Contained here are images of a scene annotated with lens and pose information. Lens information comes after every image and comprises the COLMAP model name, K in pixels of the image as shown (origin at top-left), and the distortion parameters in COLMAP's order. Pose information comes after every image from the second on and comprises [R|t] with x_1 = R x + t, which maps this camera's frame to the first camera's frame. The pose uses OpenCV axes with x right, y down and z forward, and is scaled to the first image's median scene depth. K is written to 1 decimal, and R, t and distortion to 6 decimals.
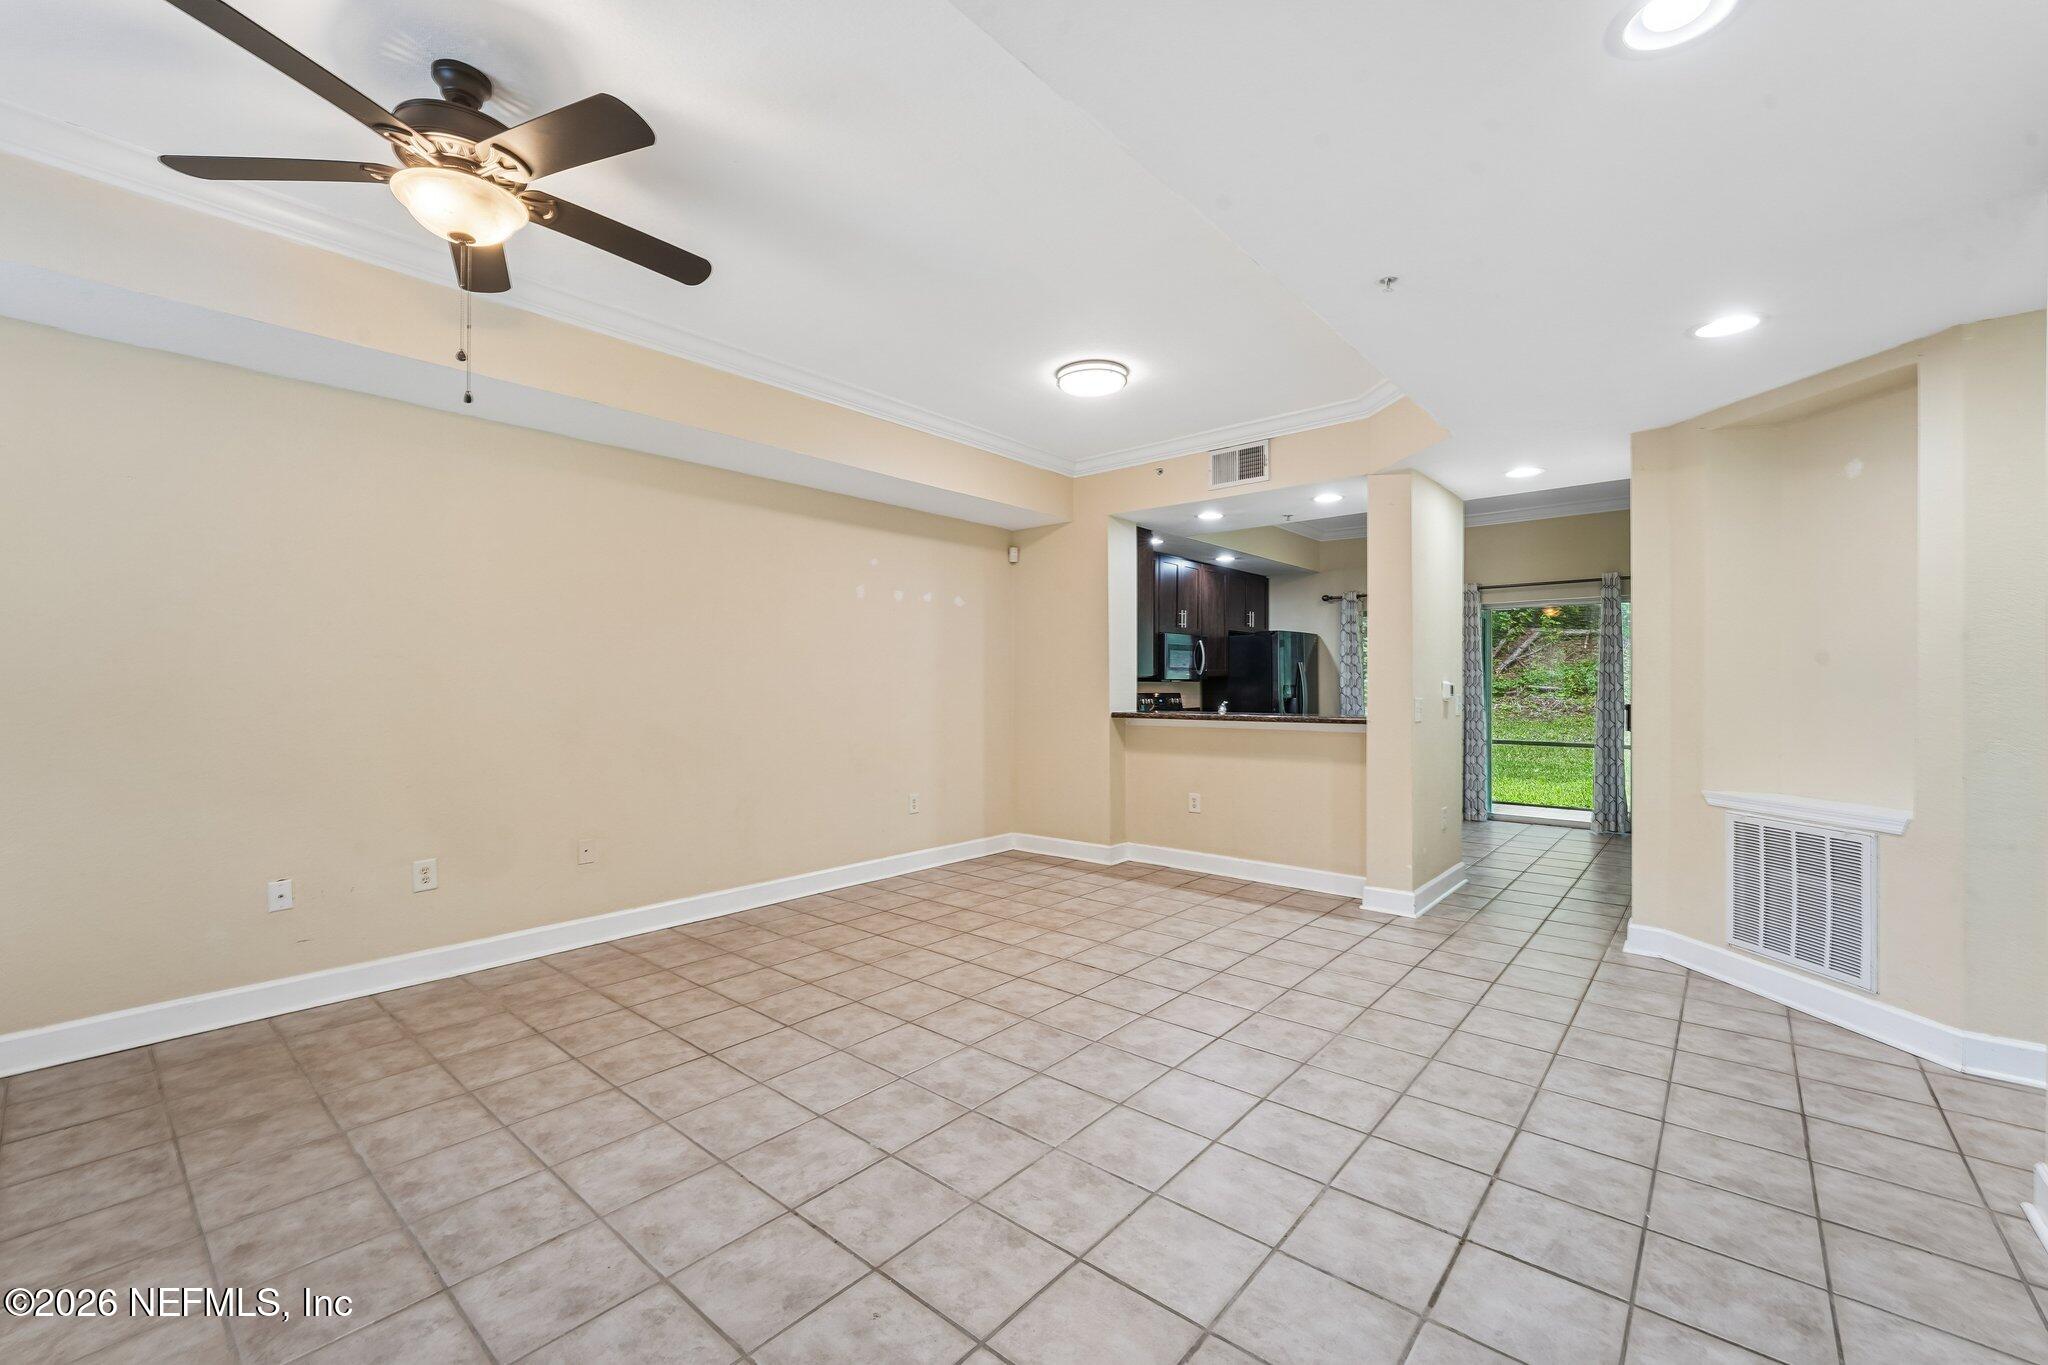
lens RADIAL K [[850.7, 0, 1030.7], [0, 850.7, 664.7], [0, 0, 1]] dist [-0.004937, -0.000554]
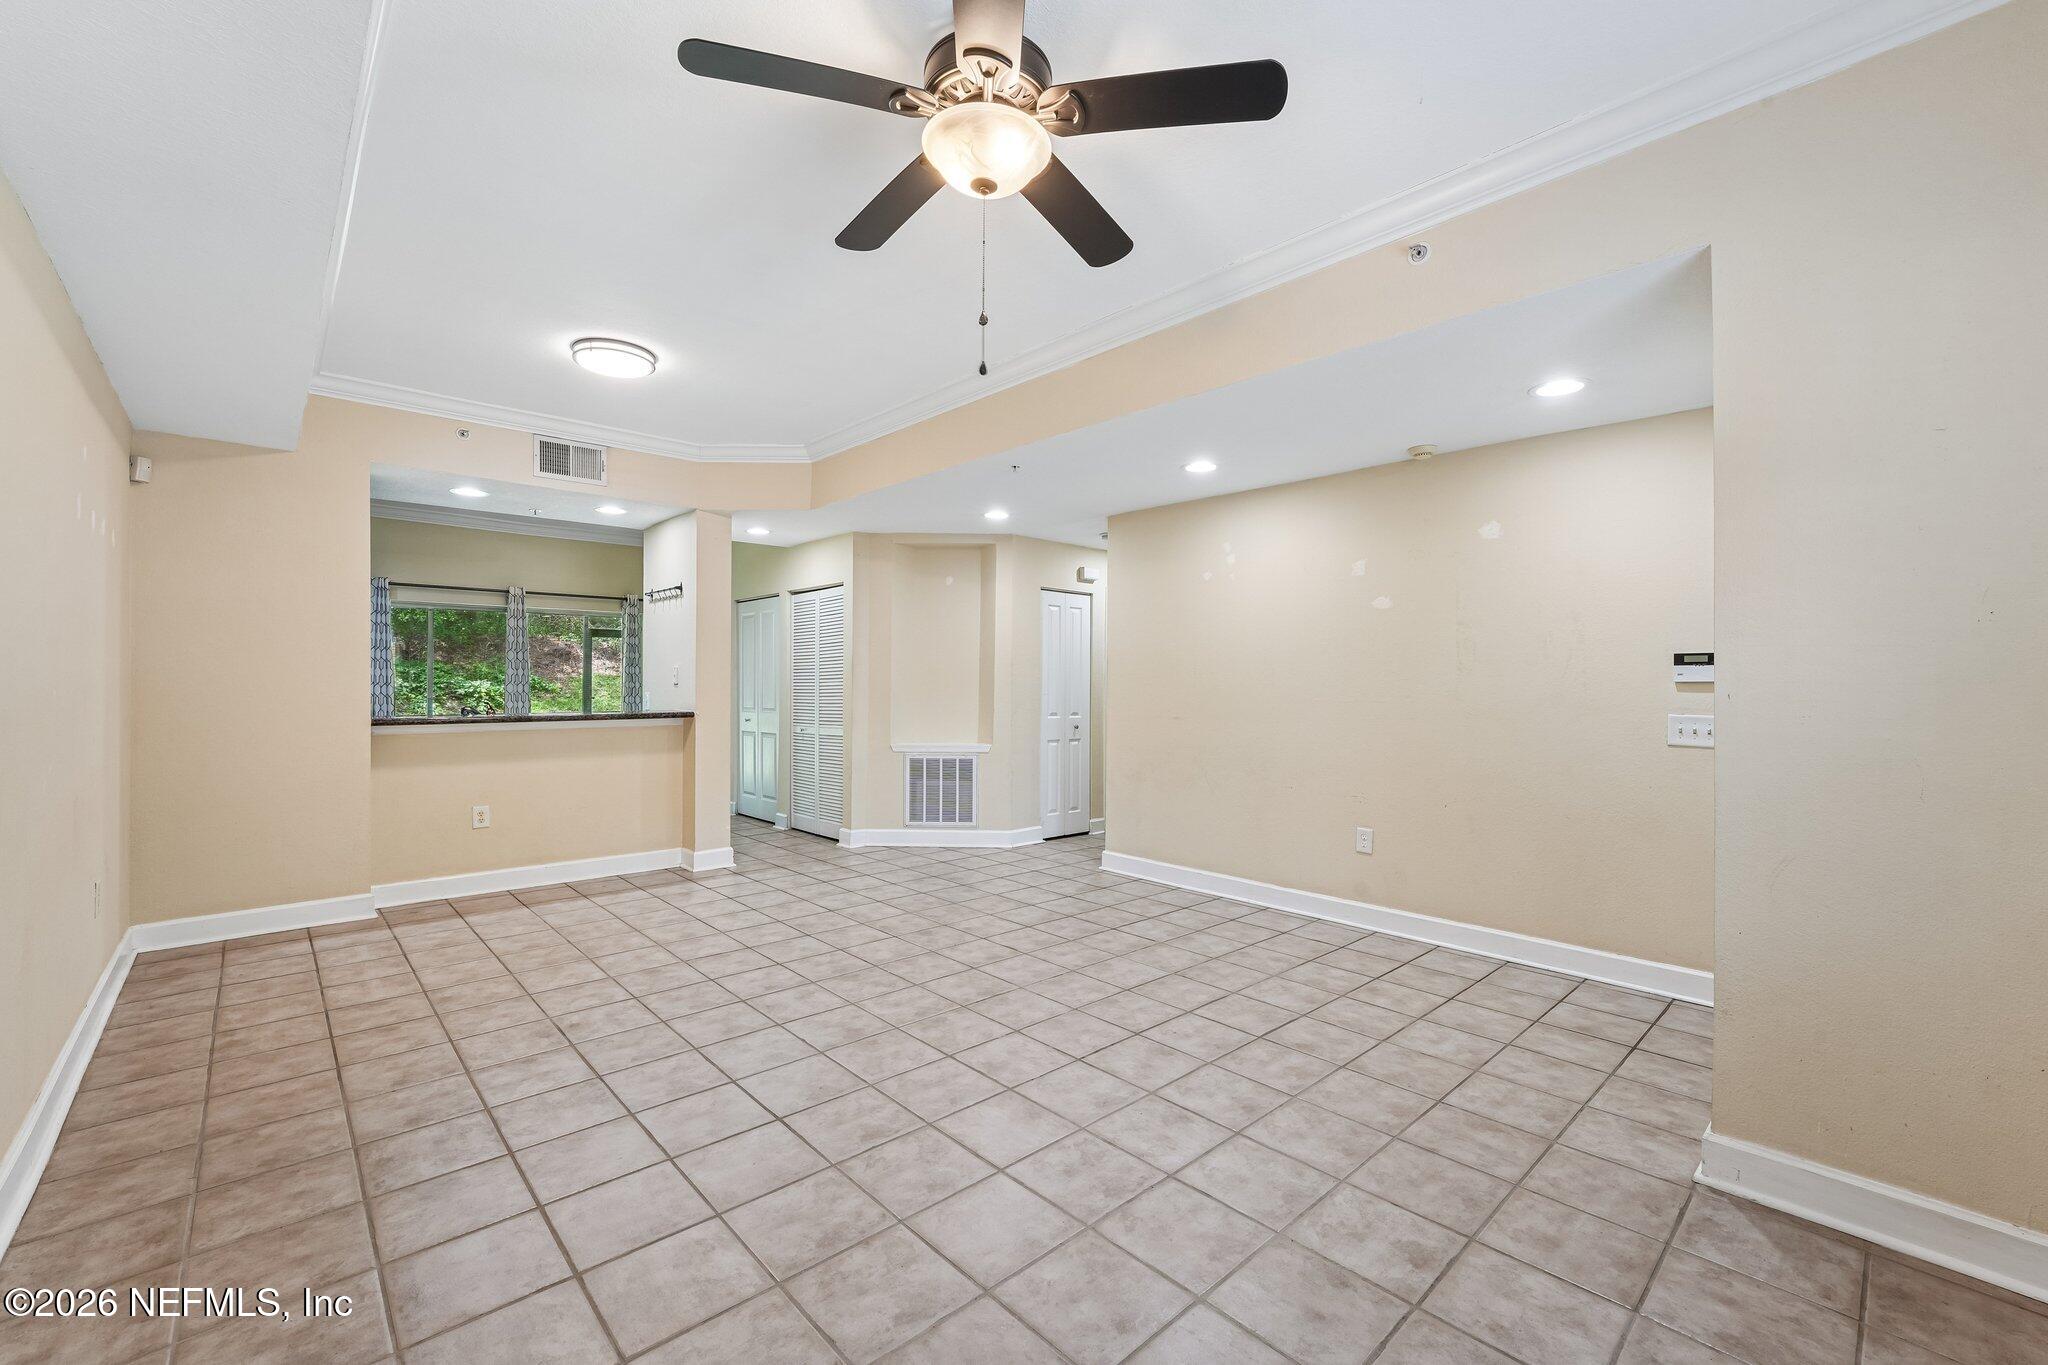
lens RADIAL K [[836.5, 0, 1024.0], [0, 836.5, 682.5], [0, 0, 1]] dist [-0.002709, -0.000122]
pose [[0.116249, 0.002171, 0.993218, -0.904633], [-0.027816, 0.999612, 0.001070, 0.007909], [-0.992831, -0.027752, 0.116264, 0.509245]]
